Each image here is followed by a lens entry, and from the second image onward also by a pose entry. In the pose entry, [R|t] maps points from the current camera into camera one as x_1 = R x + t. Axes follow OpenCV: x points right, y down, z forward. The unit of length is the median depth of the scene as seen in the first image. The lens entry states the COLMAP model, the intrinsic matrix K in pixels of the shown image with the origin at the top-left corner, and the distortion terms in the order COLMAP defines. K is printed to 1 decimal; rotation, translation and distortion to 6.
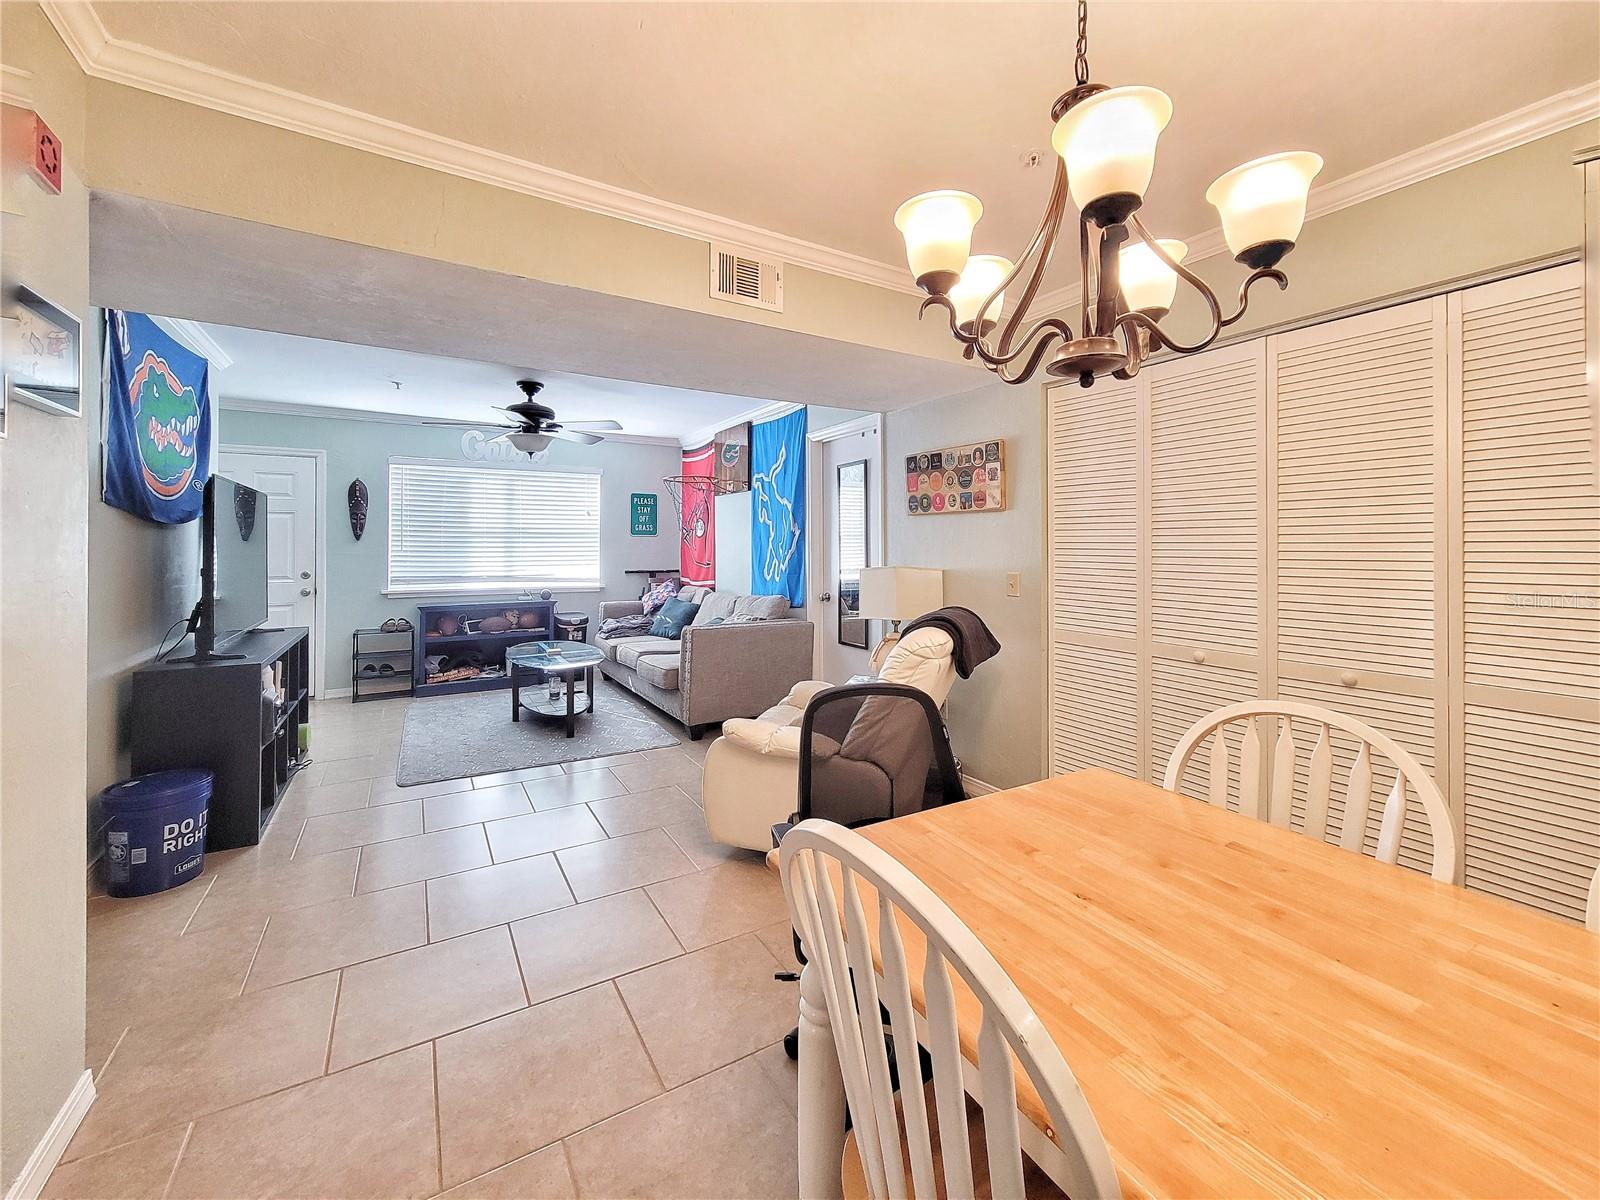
lens RADIAL K [[656.7, 0, 811.7], [0, 656.7, 538.6], [0, 0, 1]] dist [0.002718, 0.000340]
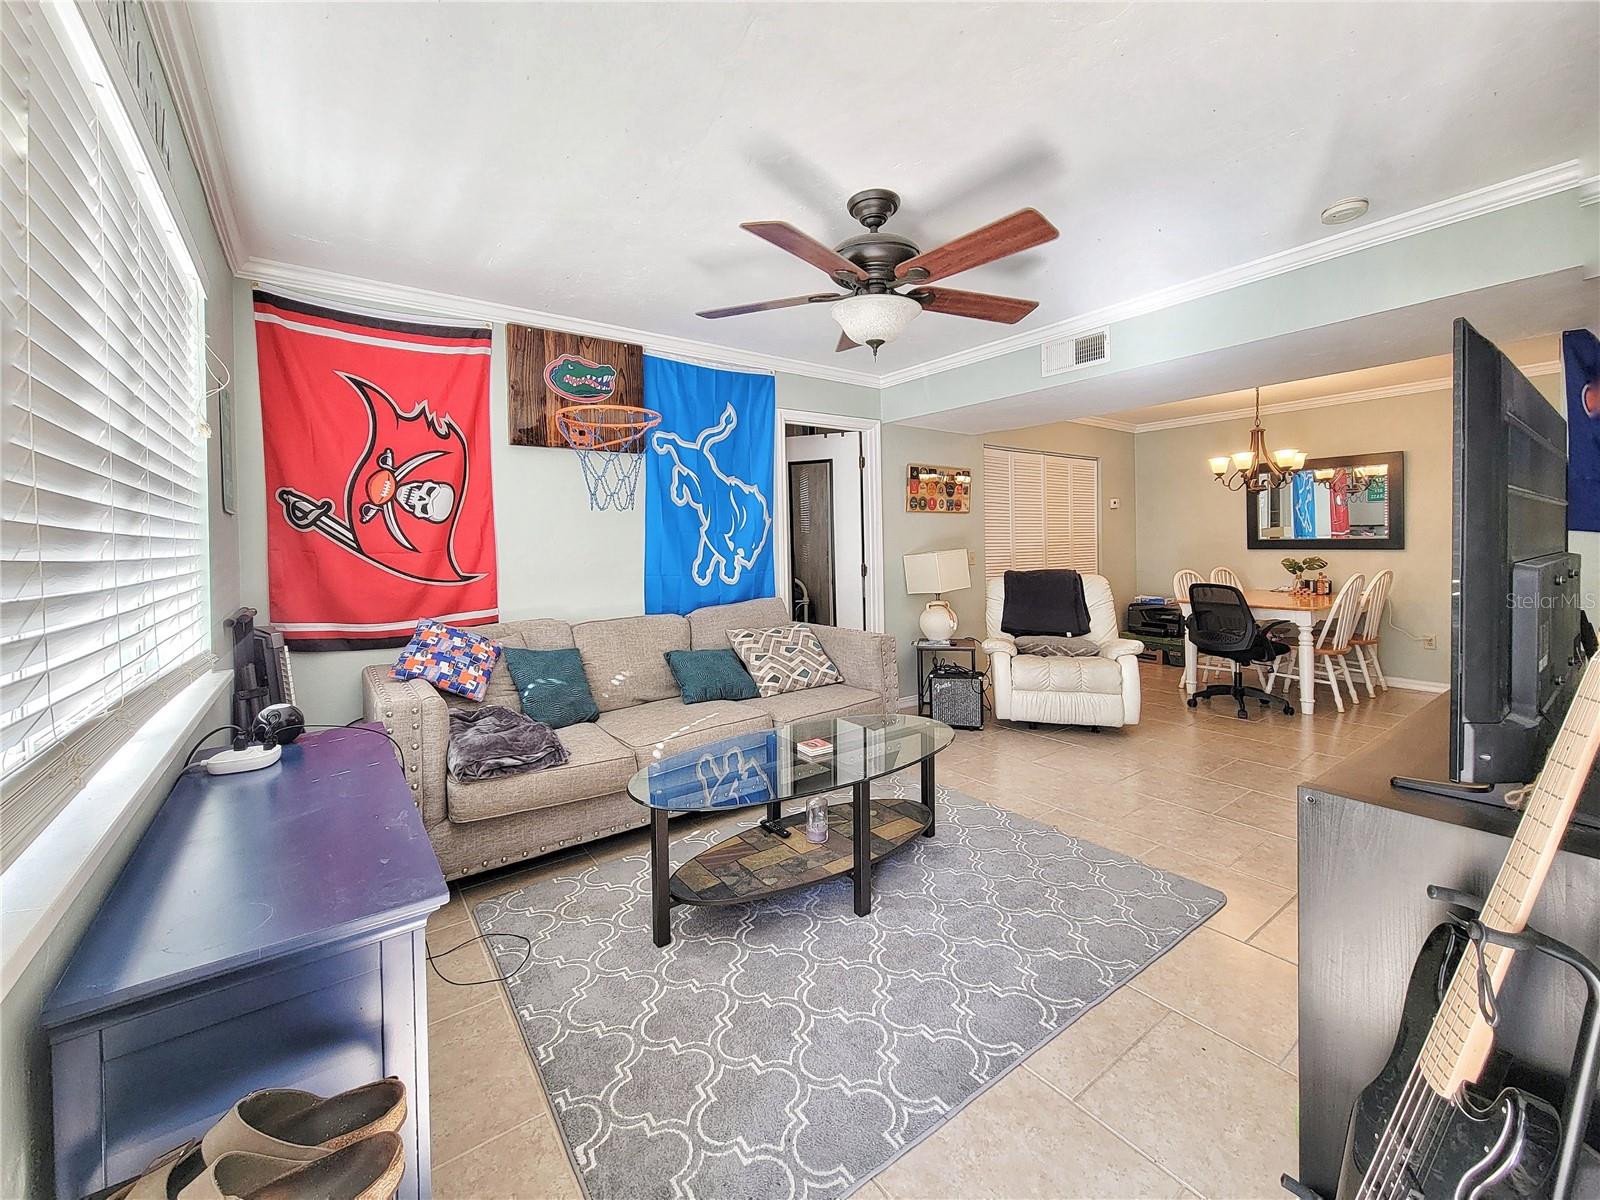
lens RADIAL K [[651.8, 0, 799.8], [0, 651.8, 549.7], [0, 0, 1]] dist [0.000817, 0.000086]
pose [[-0.083501, -0.012257, 0.996432, -0.807045], [0.005697, 0.999902, 0.012777, 0.015429], [-0.996491, 0.006744, -0.083423, 0.966574]]
